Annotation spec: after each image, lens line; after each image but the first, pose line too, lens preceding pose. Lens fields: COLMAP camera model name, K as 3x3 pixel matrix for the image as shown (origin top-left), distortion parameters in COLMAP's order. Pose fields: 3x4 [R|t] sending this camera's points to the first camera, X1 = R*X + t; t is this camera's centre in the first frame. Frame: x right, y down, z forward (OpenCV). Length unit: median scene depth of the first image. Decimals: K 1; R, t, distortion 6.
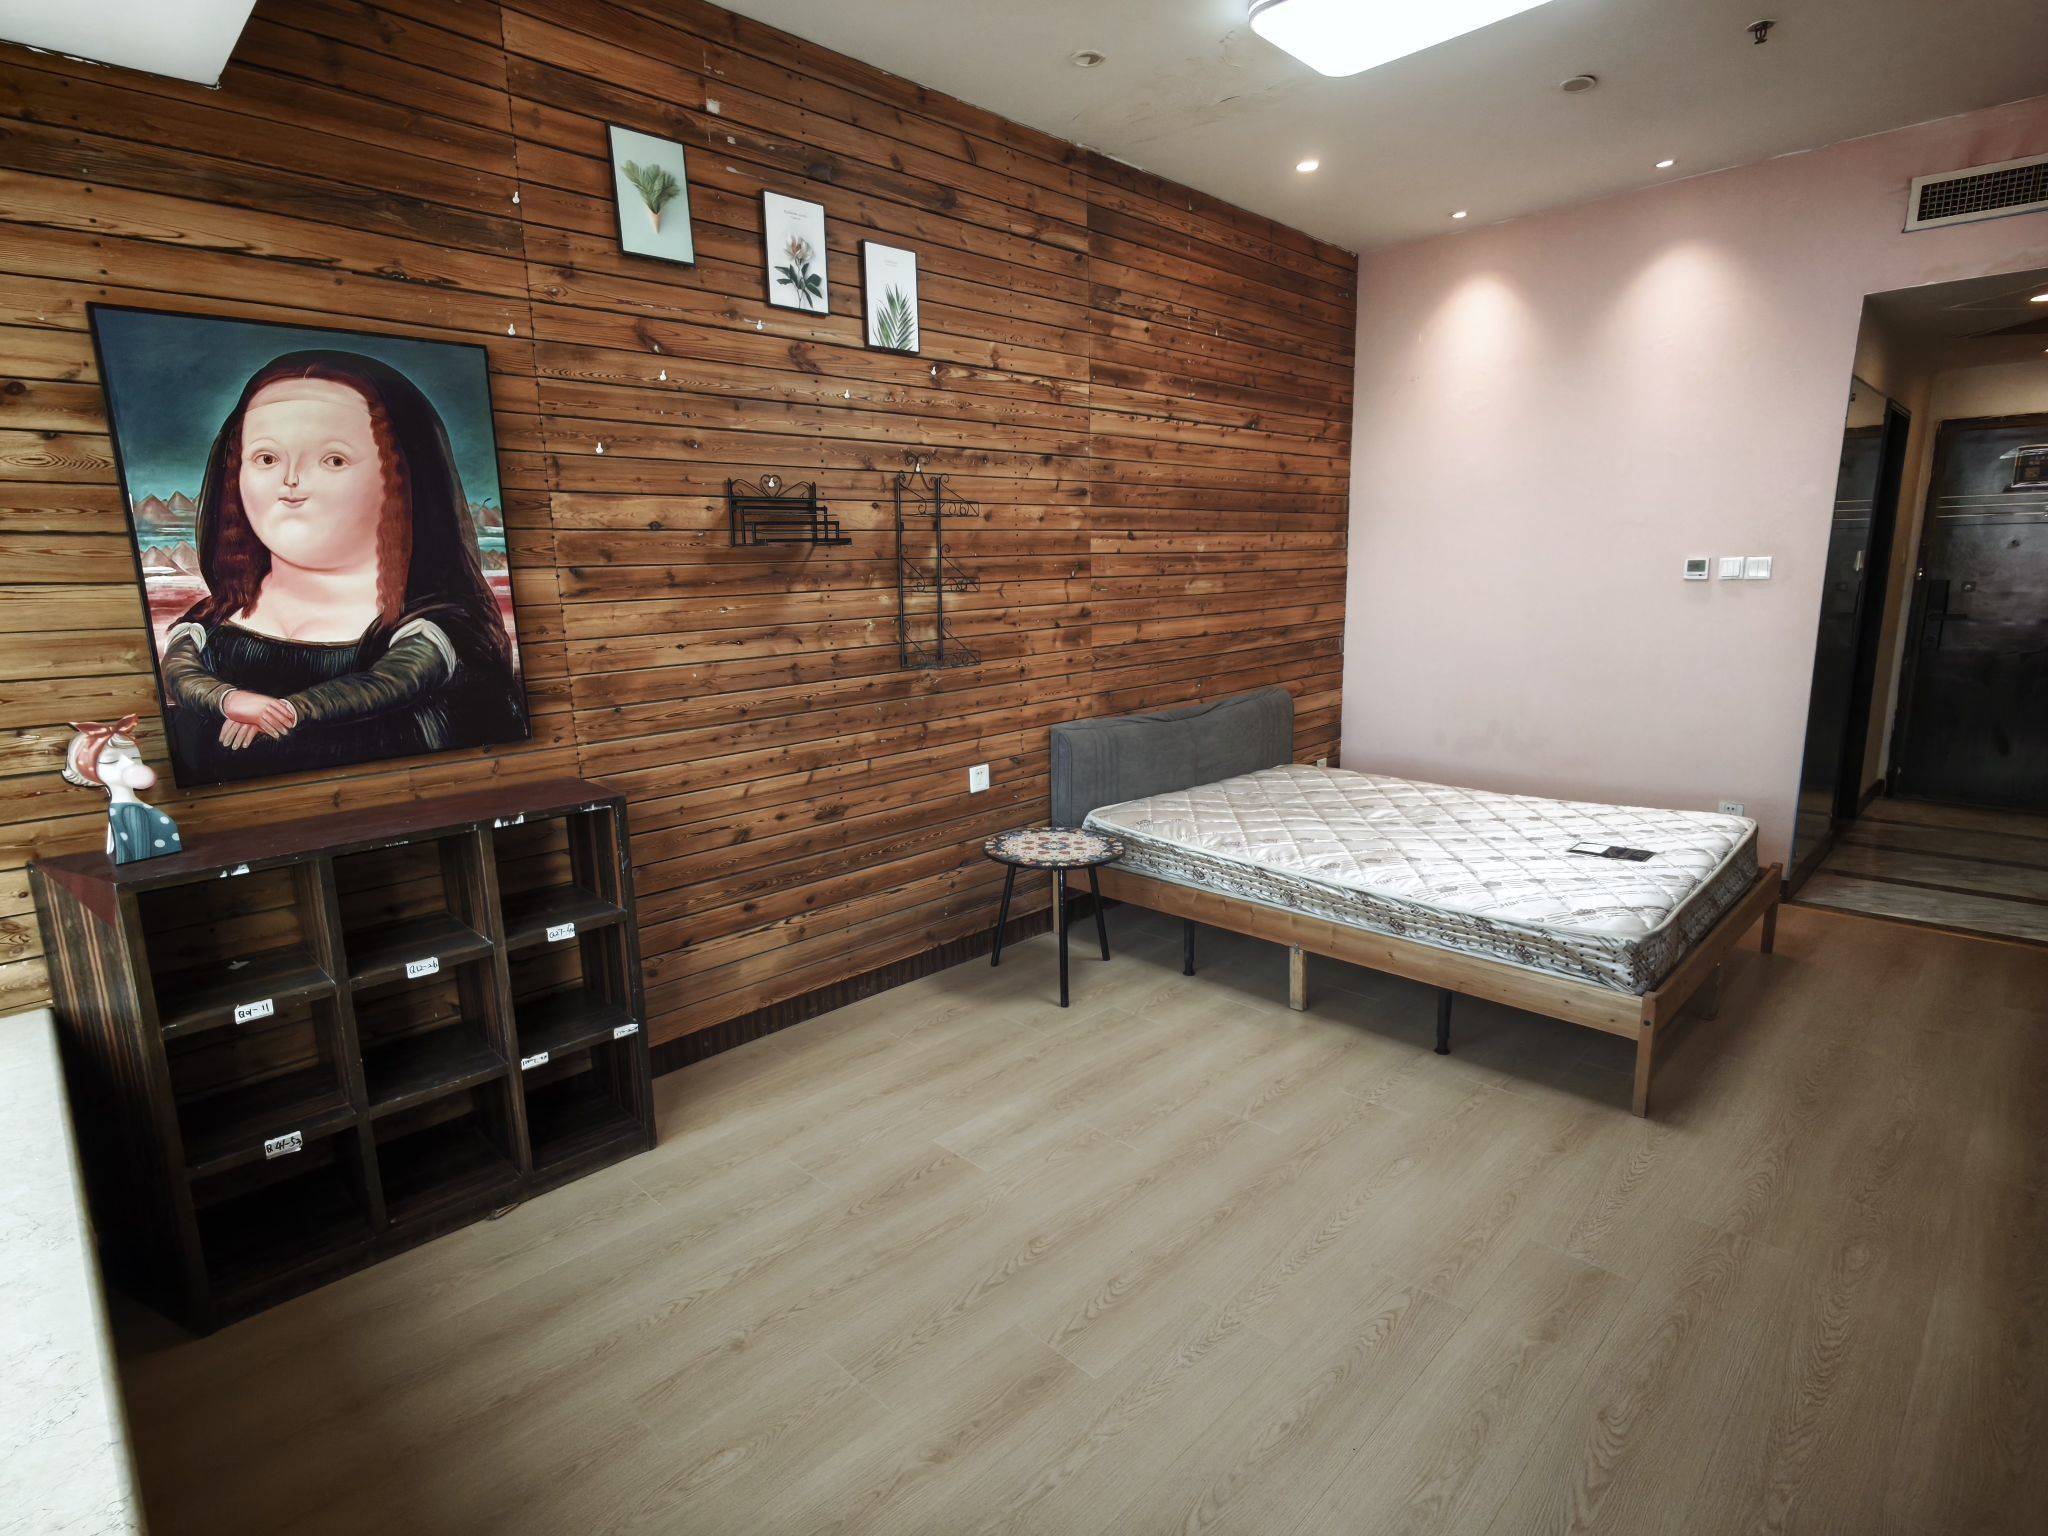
lens RADIAL K [[1038.8, 0, 1024.0], [0, 1038.8, 768.0], [0, 0, 1]] dist [-0.016696, -0.000073]
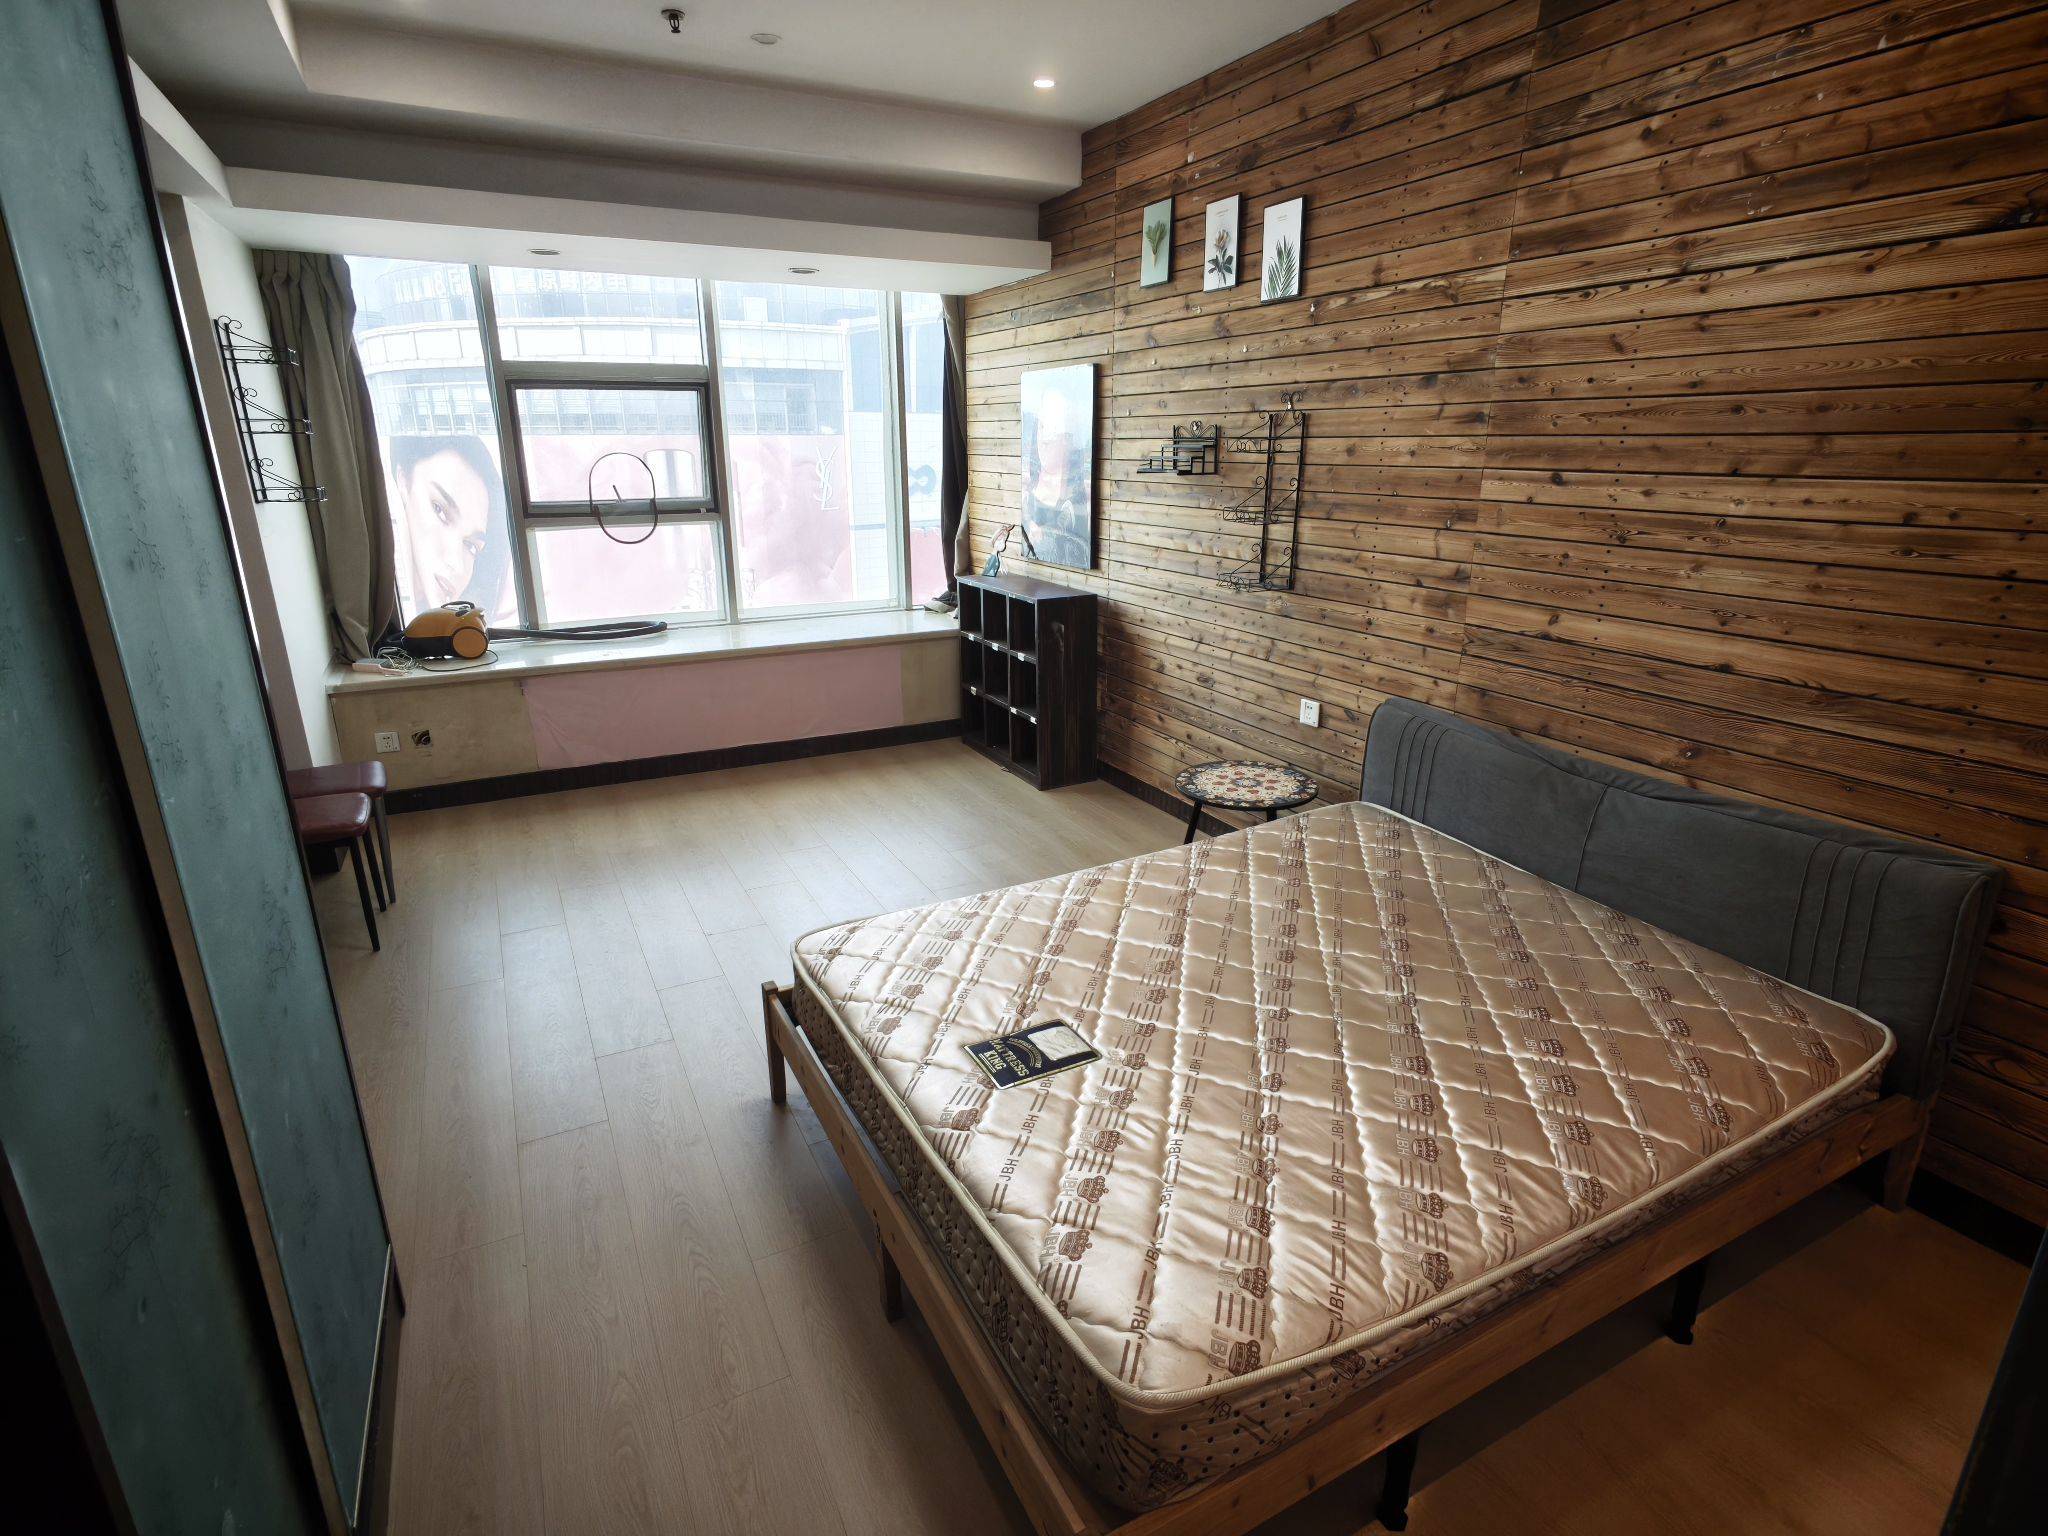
lens RADIAL K [[1033.2, 0, 1024.0], [0, 1033.2, 768.0], [0, 0, 1]] dist [-0.011662, 0.012020]
pose [[-0.298465, 0.316564, -0.900392, 0.977033], [-0.171559, 0.910231, 0.376892, -0.276525], [0.938875, 0.266959, -0.217363, 0.980489]]
